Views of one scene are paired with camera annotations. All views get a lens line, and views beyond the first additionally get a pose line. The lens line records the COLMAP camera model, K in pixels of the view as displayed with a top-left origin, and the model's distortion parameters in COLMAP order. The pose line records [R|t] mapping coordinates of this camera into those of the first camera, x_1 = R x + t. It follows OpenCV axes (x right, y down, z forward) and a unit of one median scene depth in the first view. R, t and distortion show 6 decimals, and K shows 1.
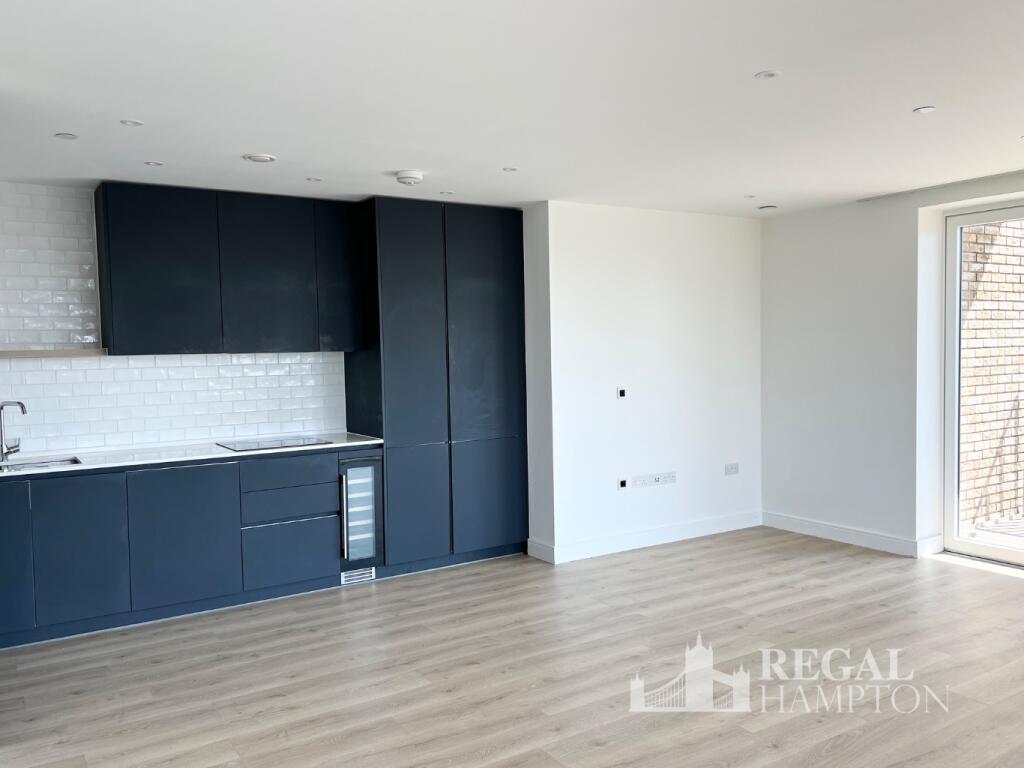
lens RADIAL K [[841.3, 0, 506.6], [0, 841.3, 385.5], [0, 0, 1]] dist [0.079059, -0.102830]
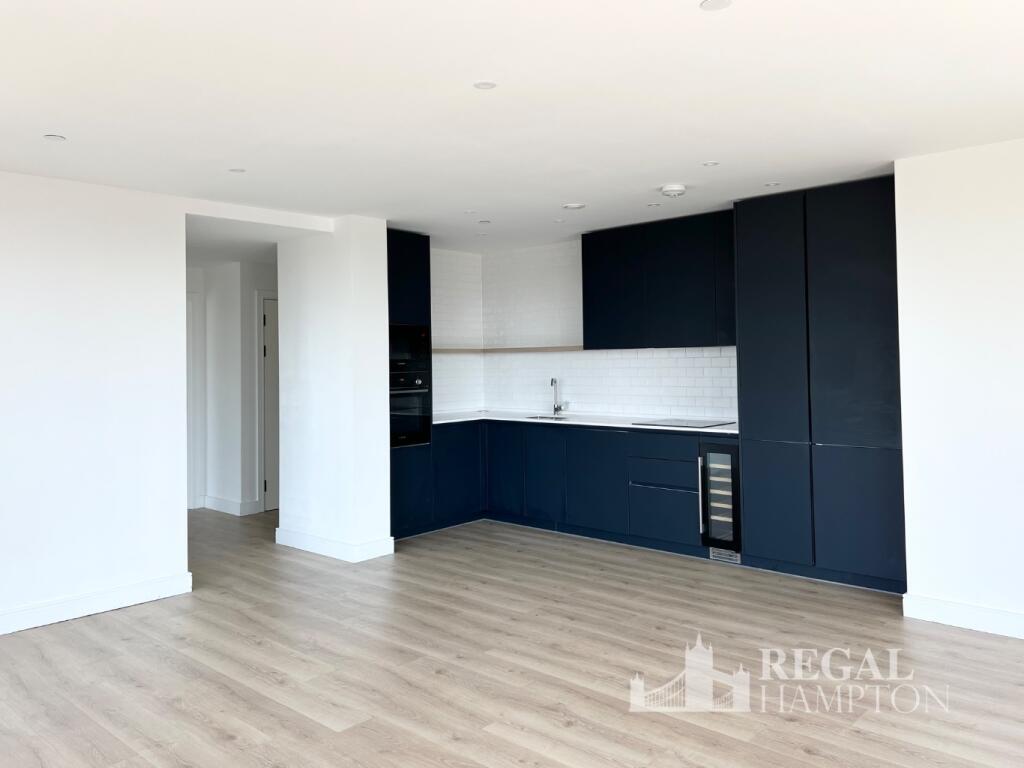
lens RADIAL K [[794.6, 0, 511.7], [0, 794.6, 350.9], [0, 0, 1]] dist [0.068099, -0.070791]
pose [[0.246973, 0.006195, -0.969002, 0.823152], [-0.034436, 0.999404, -0.002388, -0.025110], [0.968410, 0.033958, 0.247040, 0.532030]]
